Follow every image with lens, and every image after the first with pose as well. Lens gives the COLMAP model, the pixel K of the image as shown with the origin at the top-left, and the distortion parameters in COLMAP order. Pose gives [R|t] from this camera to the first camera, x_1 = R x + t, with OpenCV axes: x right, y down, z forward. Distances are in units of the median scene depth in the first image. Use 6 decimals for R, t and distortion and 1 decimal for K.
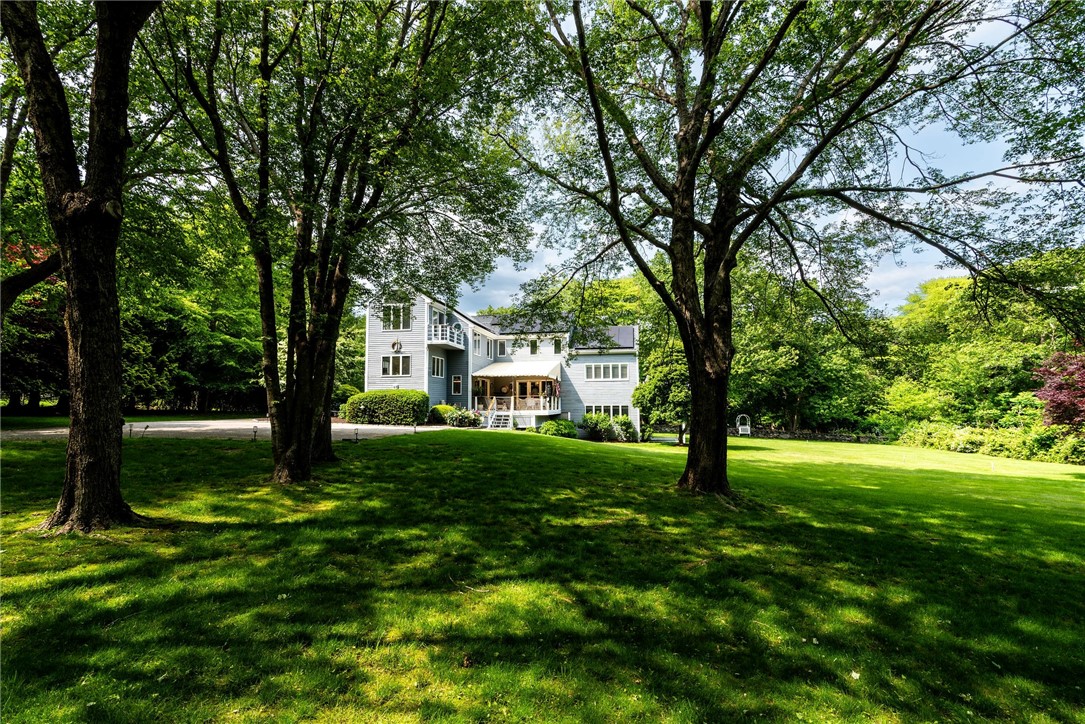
lens RADIAL K [[485.9, 0, 539.6], [0, 485.9, 365.1], [0, 0, 1]] dist [0.002009, 0.000300]
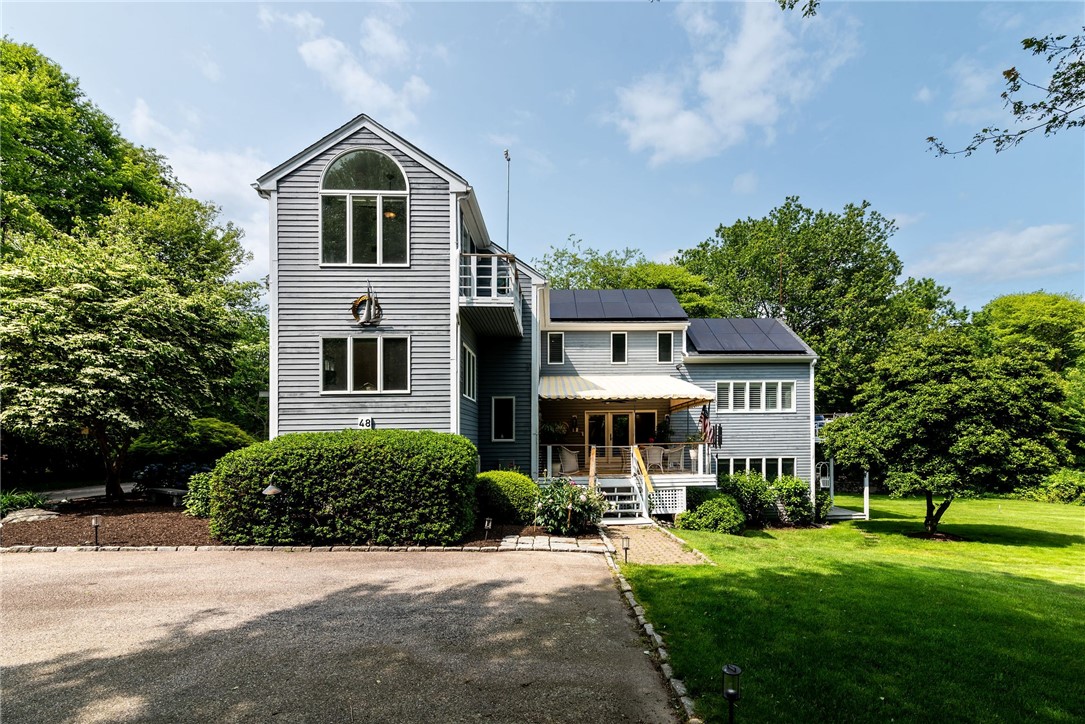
lens RADIAL K [[477.1, 0, 544.2], [0, 477.1, 423.5], [0, 0, 1]] dist [0.000251, 0.000014]
pose [[0.972756, -0.000503, 0.231833, -0.303035], [-0.009109, 0.999142, 0.040391, 0.035589], [-0.231654, -0.041402, 0.971917, 0.761951]]
